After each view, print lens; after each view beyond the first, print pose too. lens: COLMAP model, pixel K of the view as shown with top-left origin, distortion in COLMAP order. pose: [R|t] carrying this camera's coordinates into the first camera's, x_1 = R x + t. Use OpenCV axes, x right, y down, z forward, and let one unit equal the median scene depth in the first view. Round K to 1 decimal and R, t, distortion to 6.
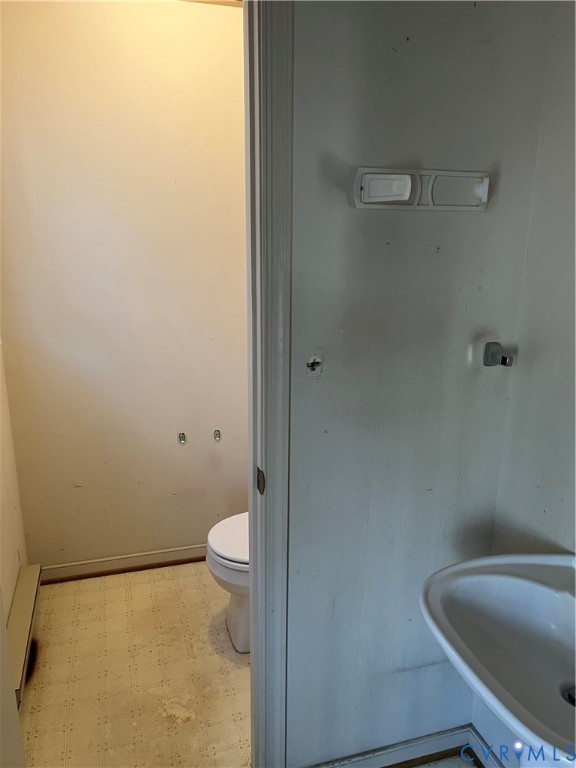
lens RADIAL K [[574.9, 0, 286.6], [0, 574.9, 383.0], [0, 0, 1]] dist [0.036638, -0.057907]
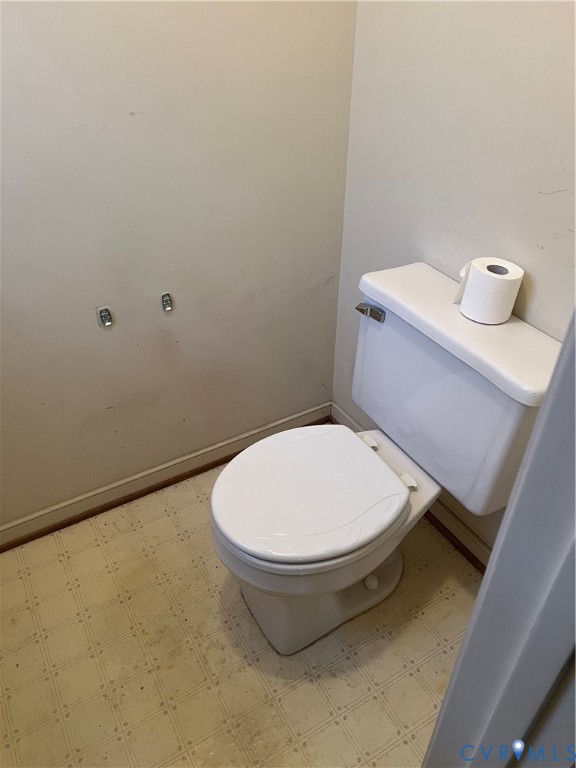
lens RADIAL K [[574.9, 0, 290.4], [0, 574.9, 384.4], [0, 0, 1]] dist [0.036638, -0.057907]
pose [[0.971352, -0.153912, 0.181069, -0.137303], [0.072582, 0.917667, 0.390665, -0.054988], [-0.226288, -0.366331, 0.902549, 0.506750]]
